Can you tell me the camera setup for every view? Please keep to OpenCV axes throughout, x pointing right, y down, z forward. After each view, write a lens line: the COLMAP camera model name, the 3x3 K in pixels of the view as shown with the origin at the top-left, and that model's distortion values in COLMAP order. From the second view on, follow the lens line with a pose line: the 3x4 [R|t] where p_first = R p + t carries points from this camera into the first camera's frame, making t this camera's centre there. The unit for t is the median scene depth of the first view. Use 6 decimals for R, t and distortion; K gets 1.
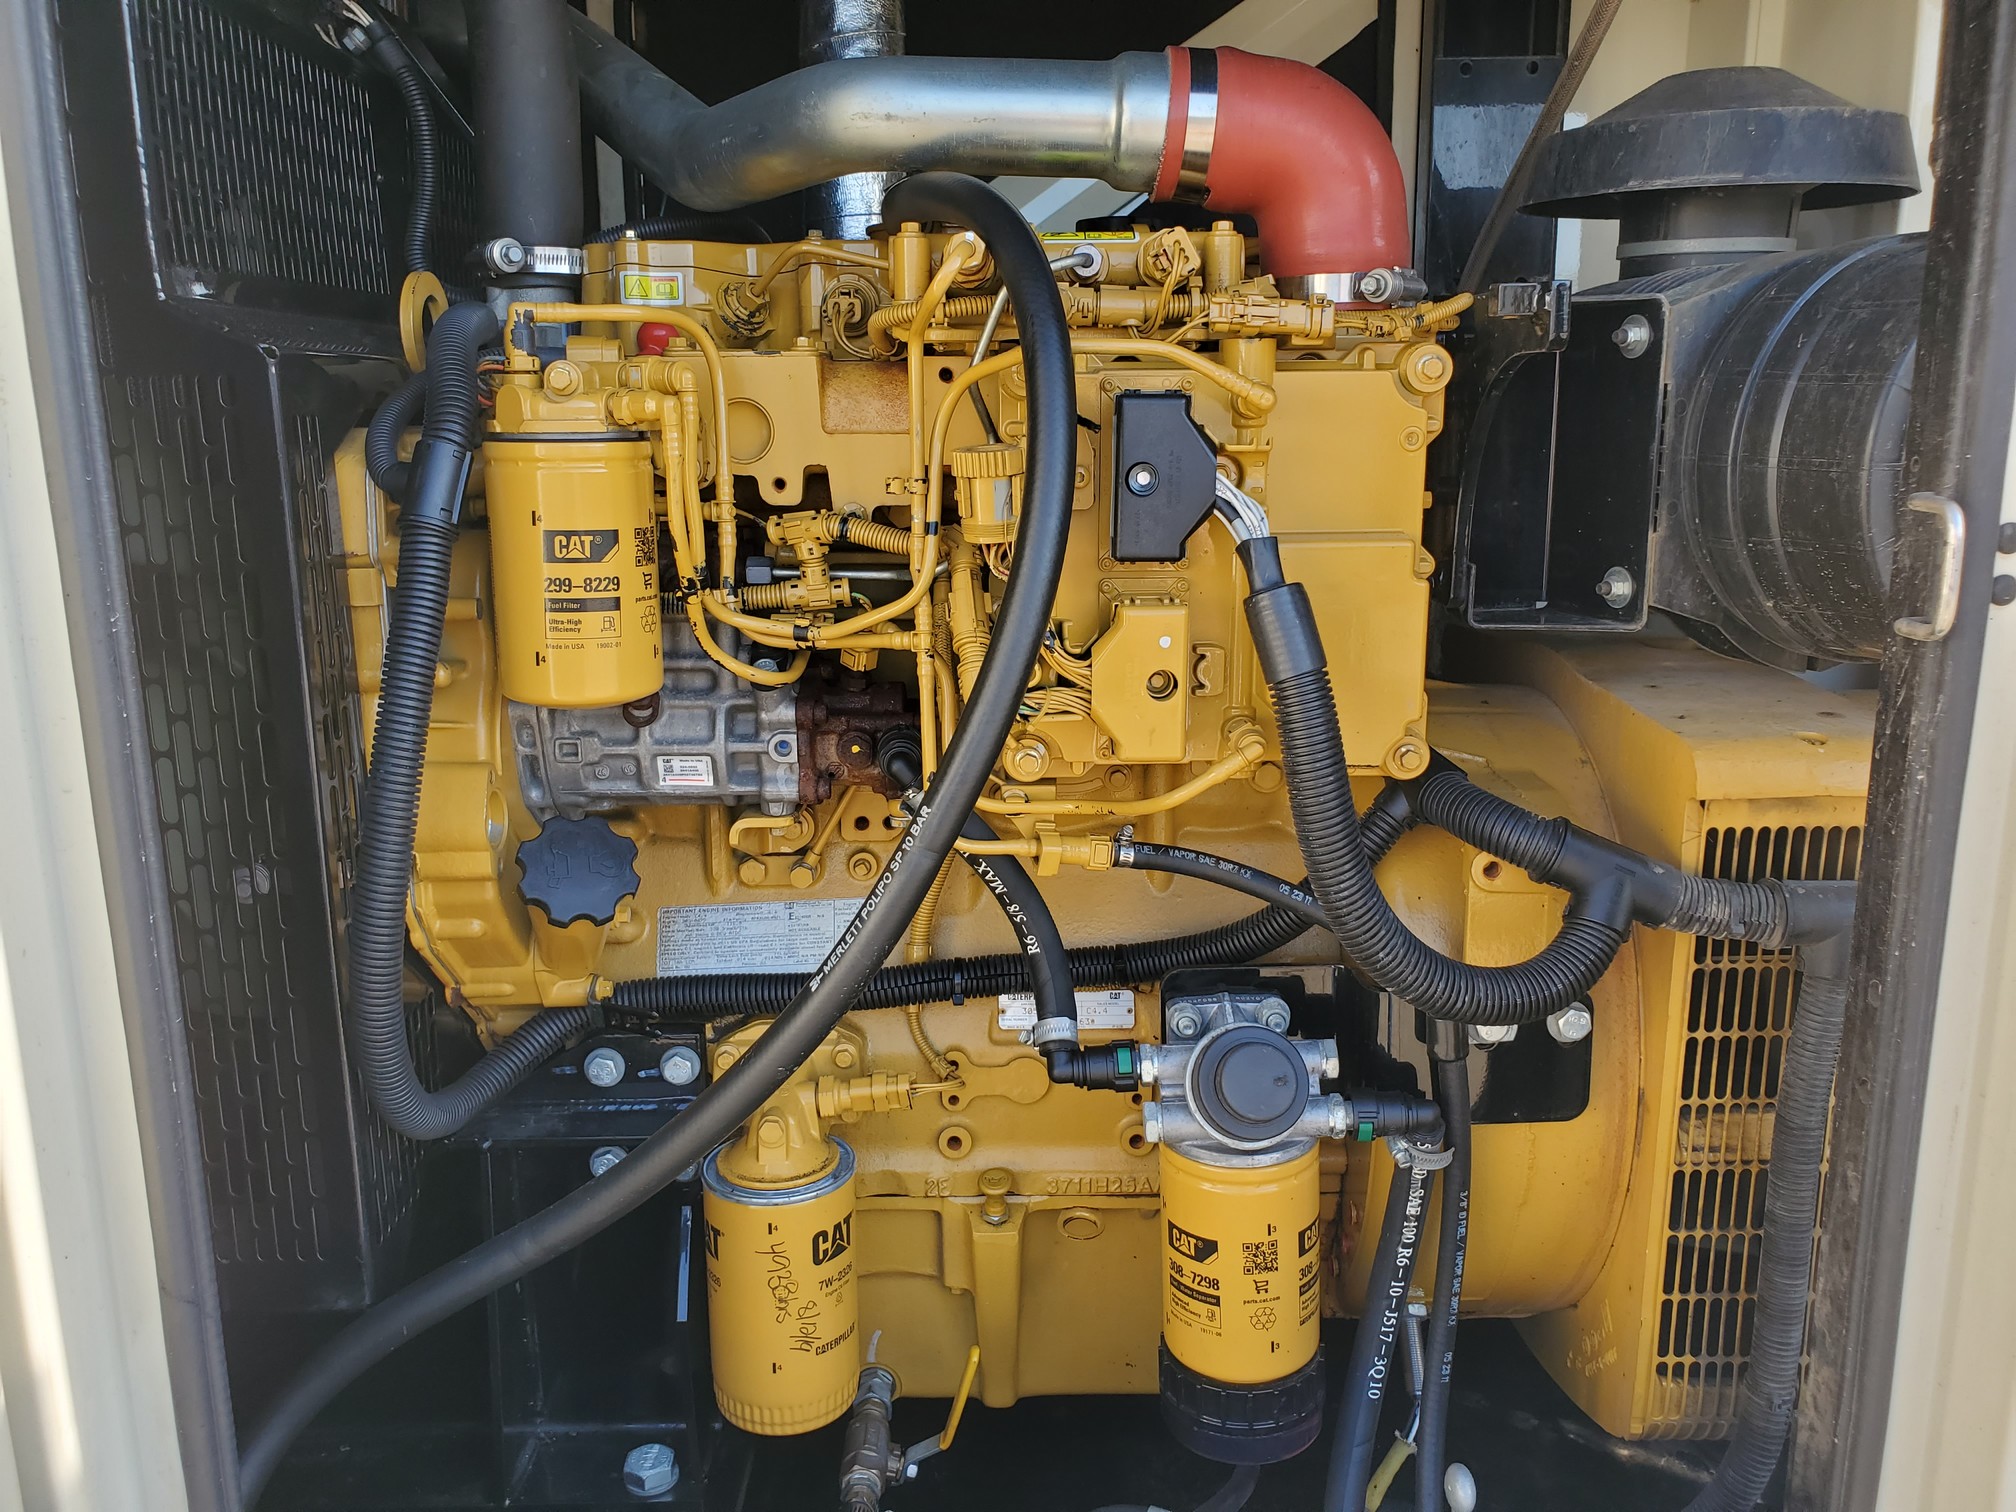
lens RADIAL K [[1574.3, 0, 1025.4], [0, 1574.3, 750.5], [0, 0, 1]] dist [0.046099, -0.047500]
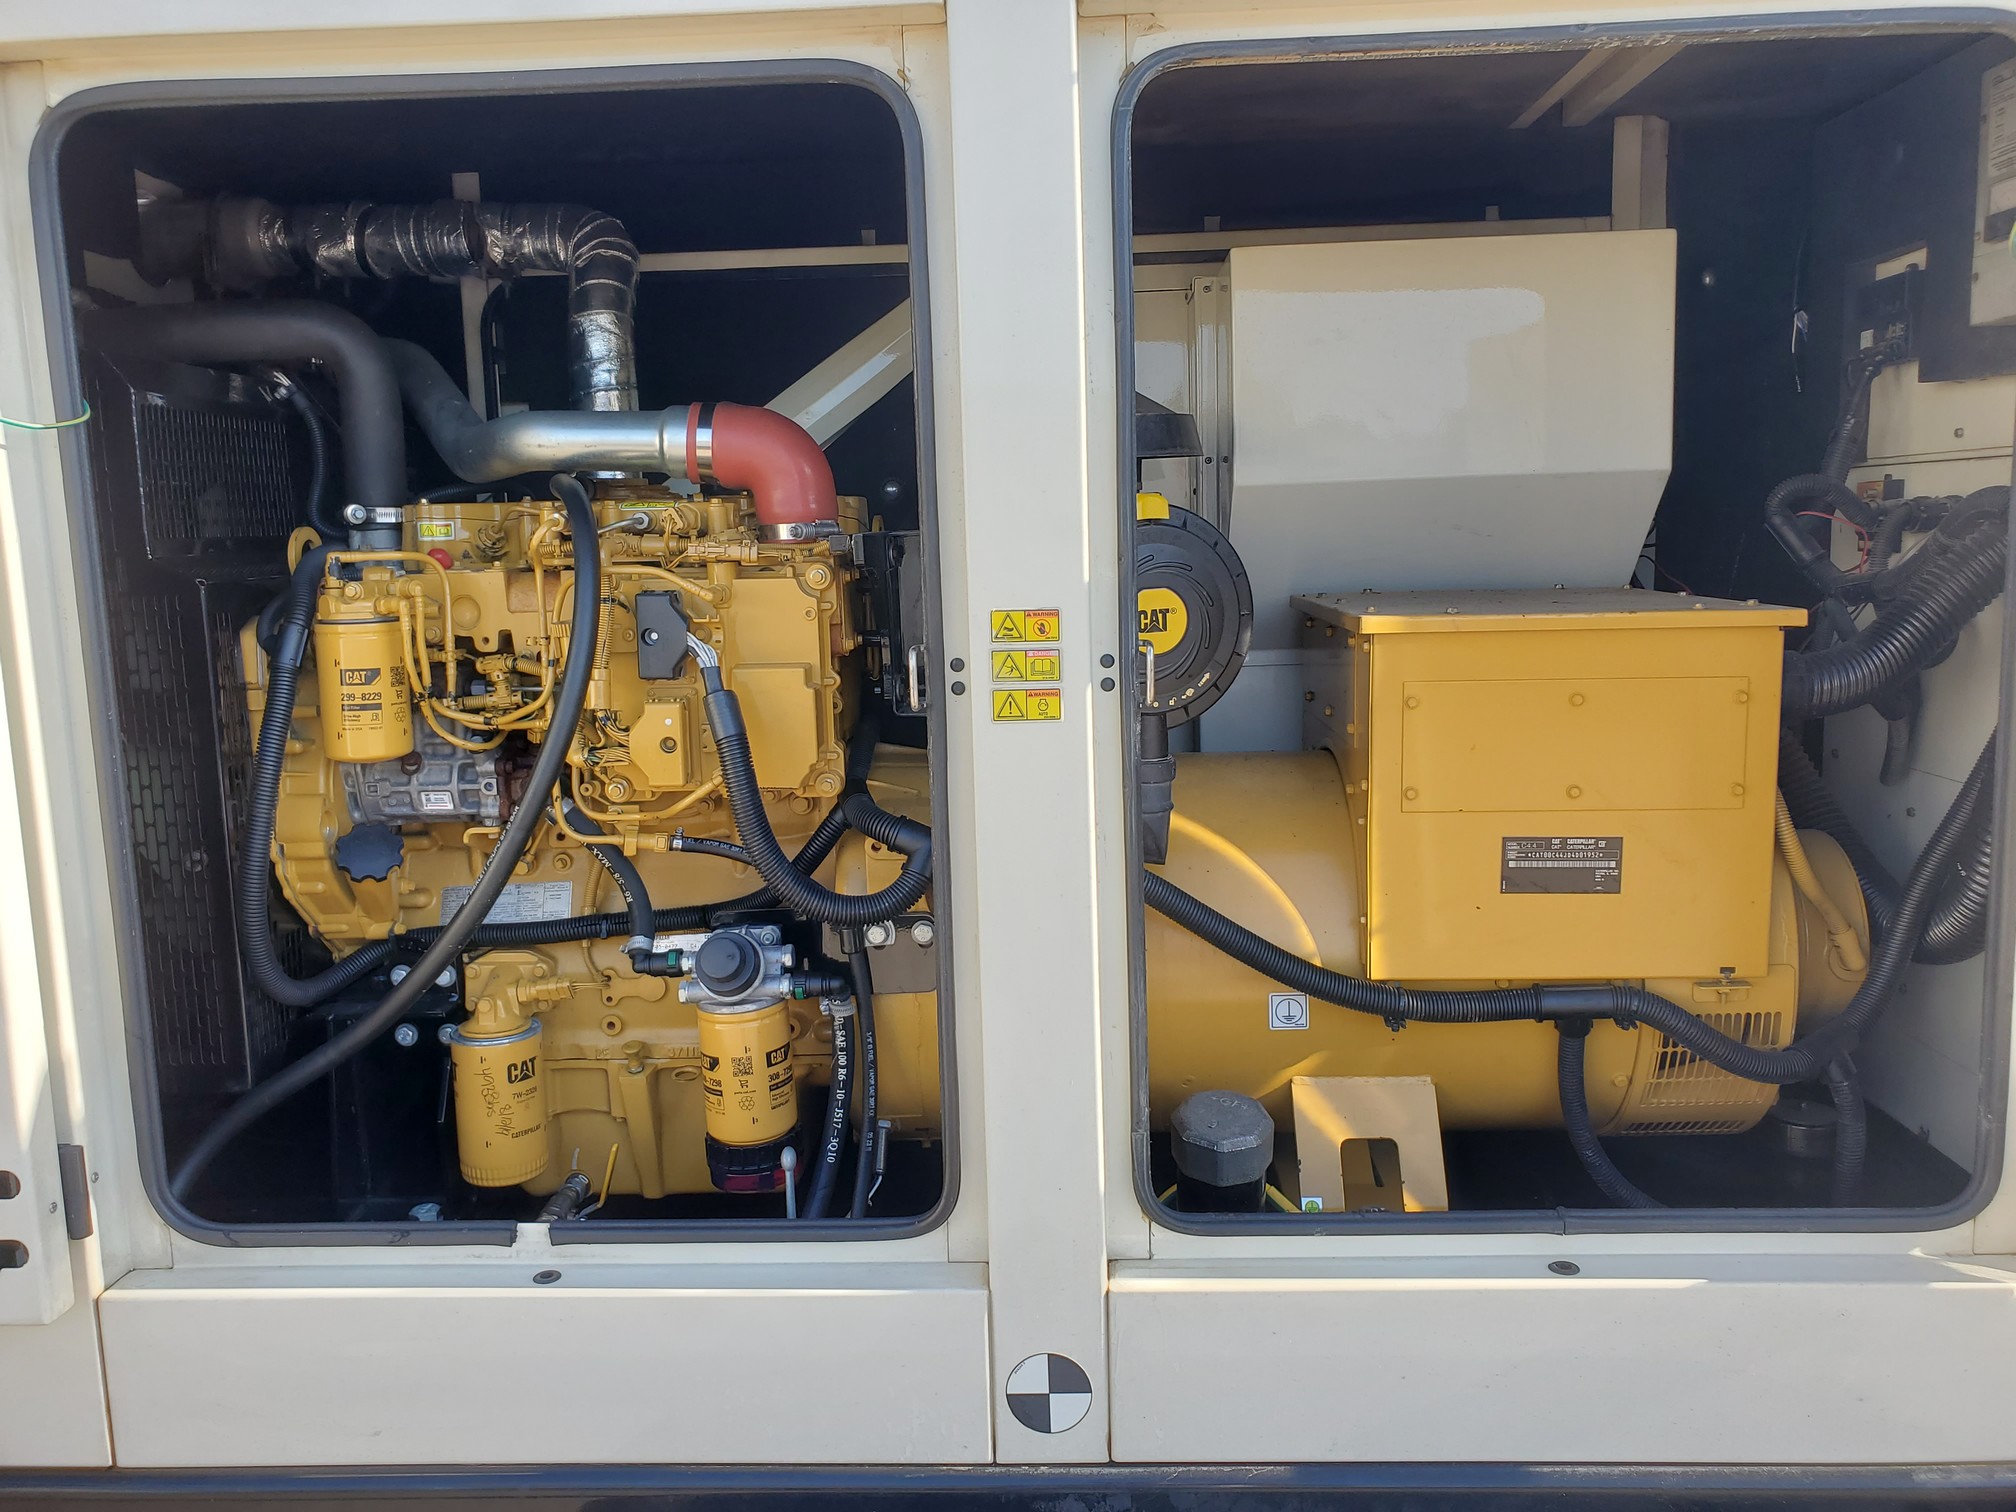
lens RADIAL K [[1574.3, 0, 1003.7], [0, 1574.3, 757.0], [0, 0, 1]] dist [0.046099, -0.047500]
pose [[0.997941, -0.014451, -0.062488, 0.551463], [0.009815, 0.997220, -0.073867, 0.105371], [0.063381, 0.073102, 0.995308, -0.766678]]
